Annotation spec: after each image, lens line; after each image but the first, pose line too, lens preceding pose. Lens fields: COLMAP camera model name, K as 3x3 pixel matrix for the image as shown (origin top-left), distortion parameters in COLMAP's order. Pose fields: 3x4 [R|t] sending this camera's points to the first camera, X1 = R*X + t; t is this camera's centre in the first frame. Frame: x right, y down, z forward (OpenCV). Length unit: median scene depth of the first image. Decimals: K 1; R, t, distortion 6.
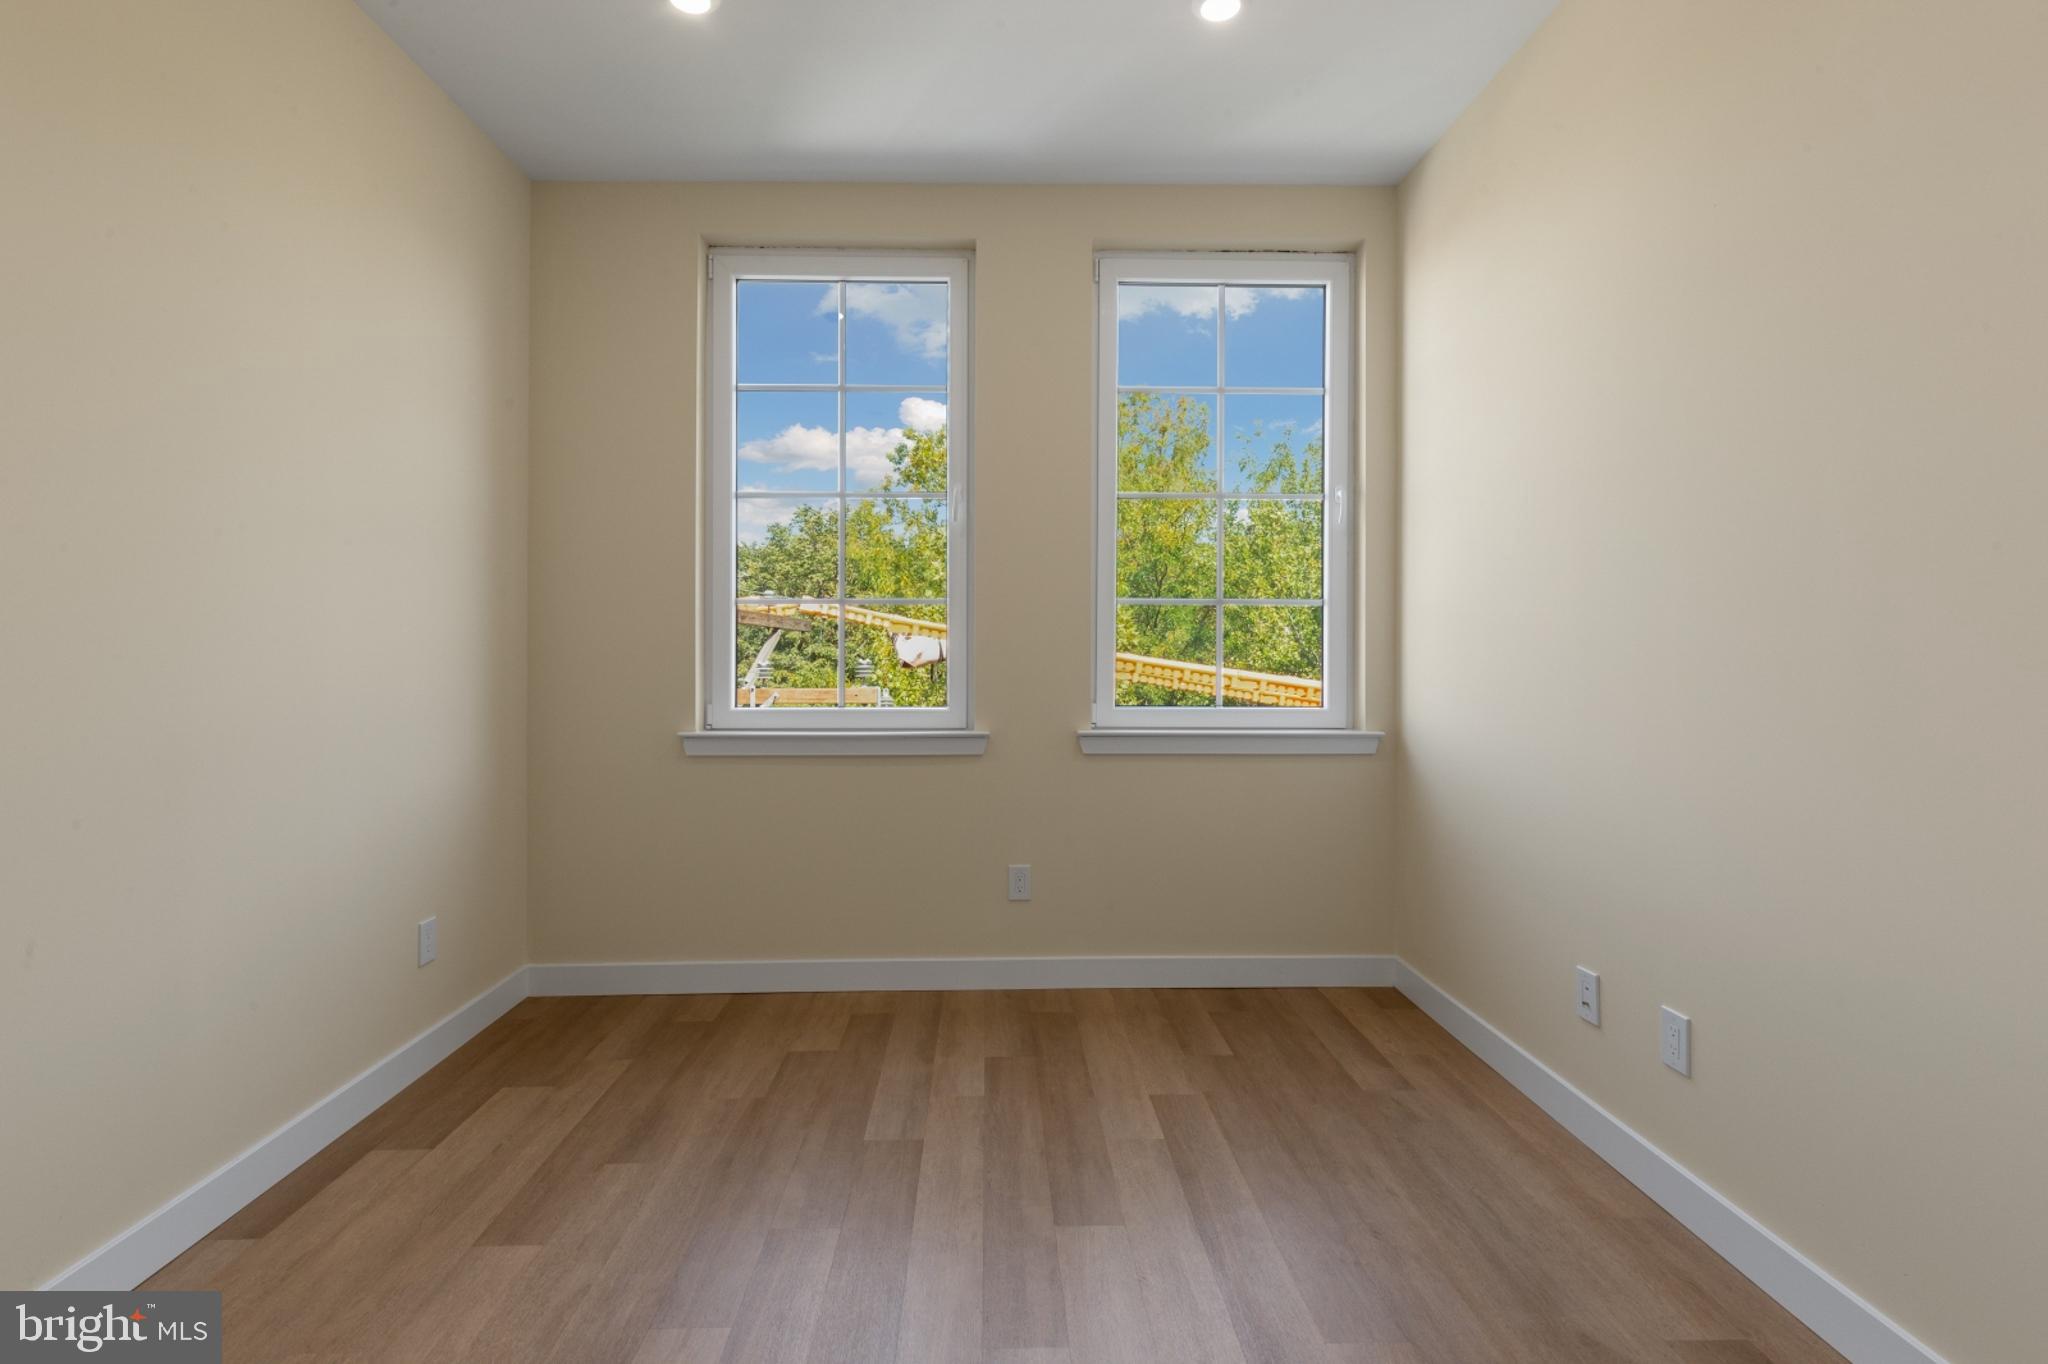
lens RADIAL K [[940.2, 0, 1020.1], [0, 940.2, 658.6], [0, 0, 1]] dist [0.013610, -0.000003]
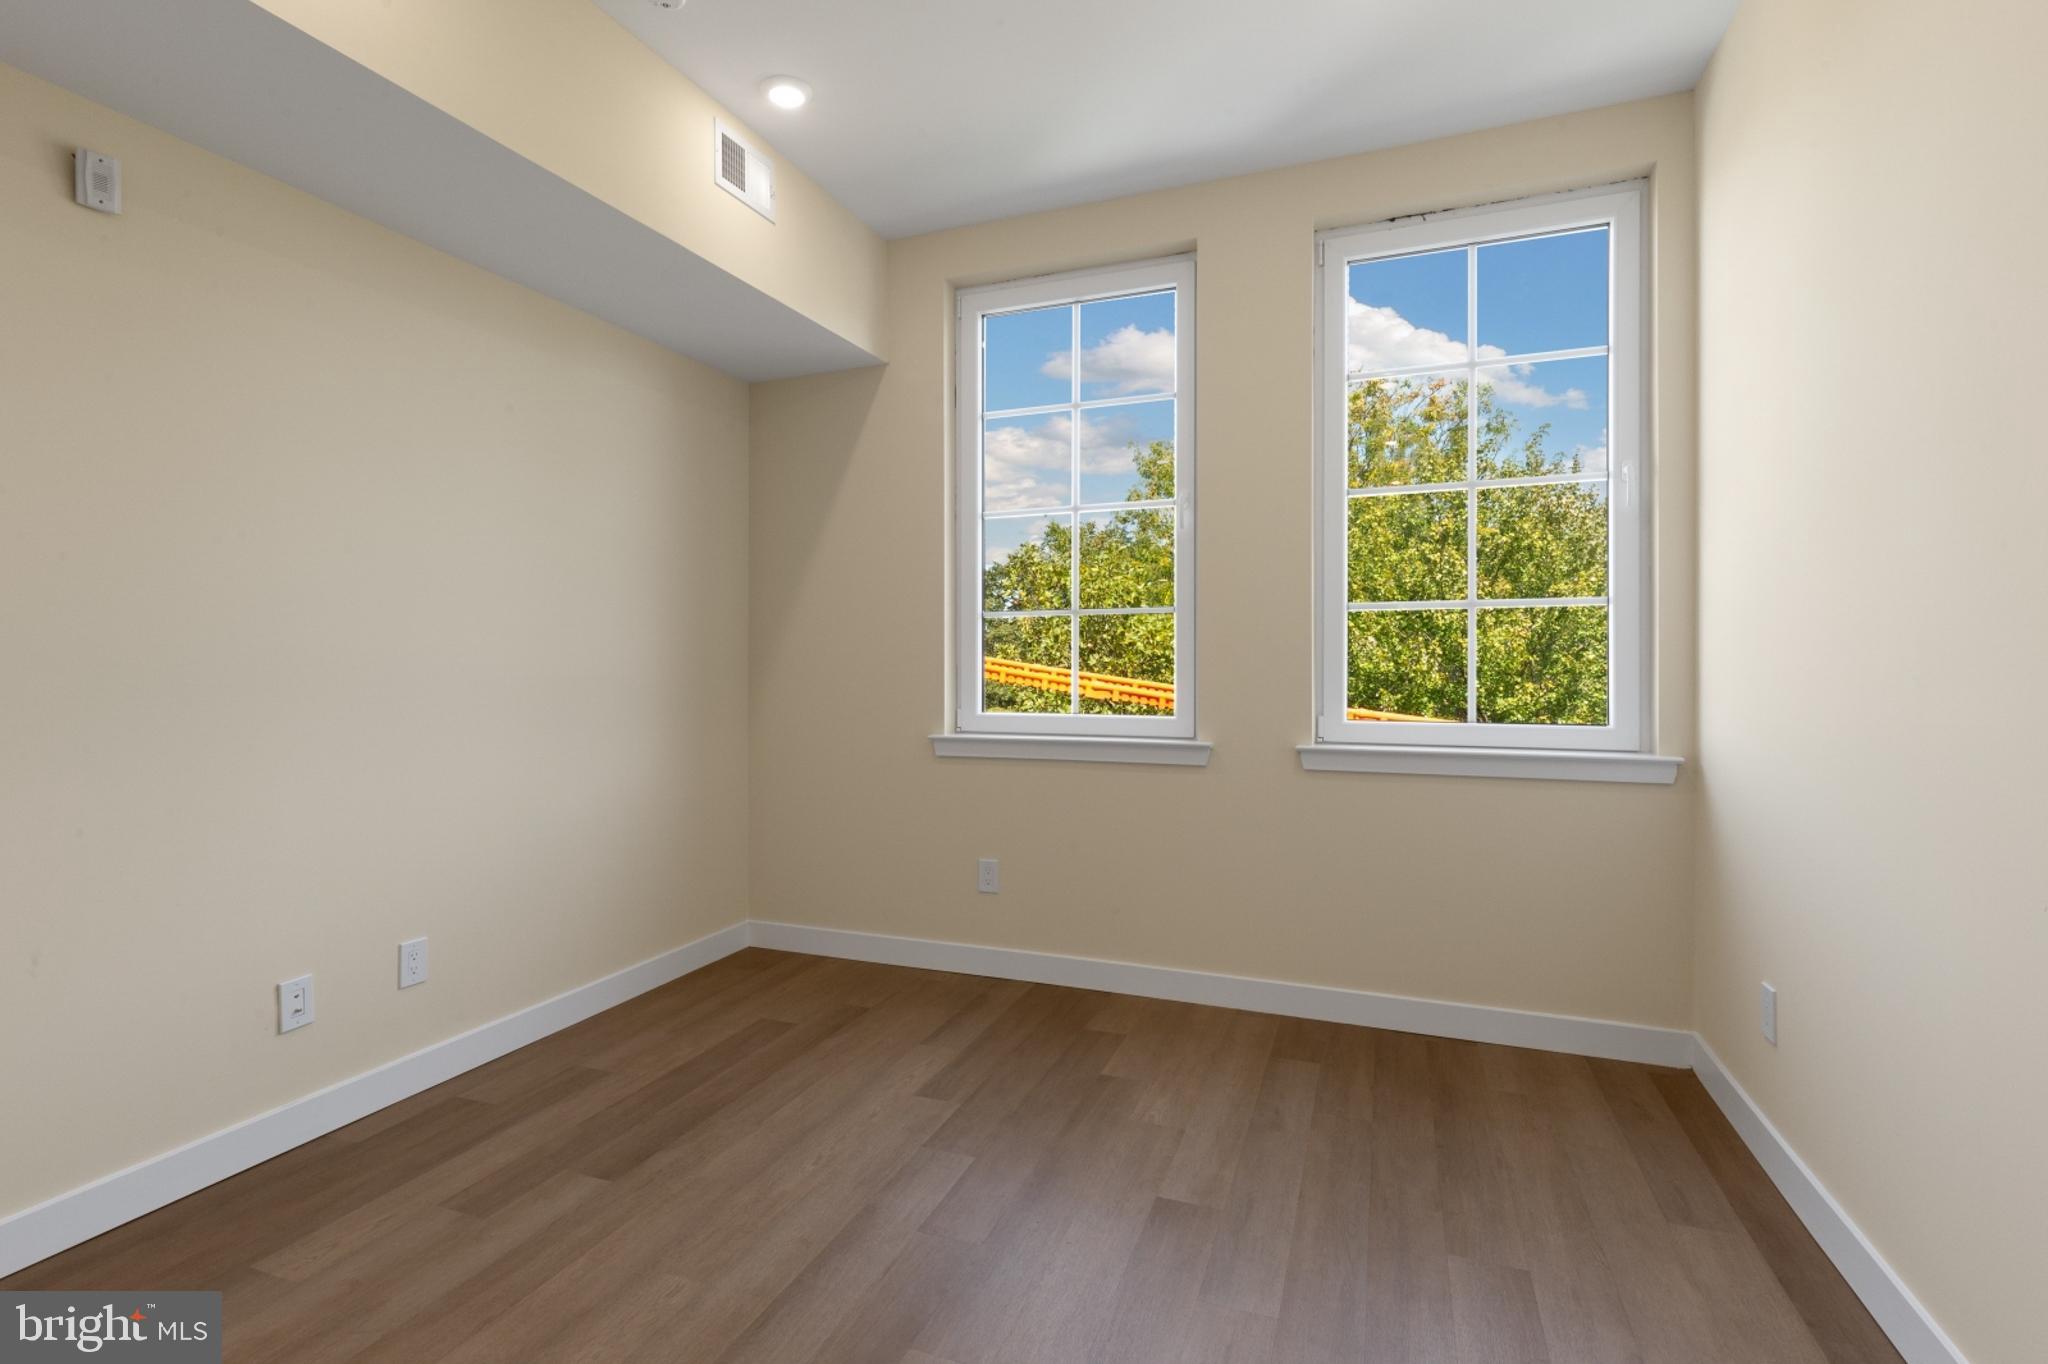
lens RADIAL K [[960.5, 0, 1004.2], [0, 960.5, 674.9], [0, 0, 1]] dist [-0.003387, -0.000155]
pose [[0.918858, 0.003991, -0.394568, 0.168596], [-0.001242, 0.999973, 0.007224, 0.000575], [0.394587, -0.006147, 0.918838, 0.001450]]
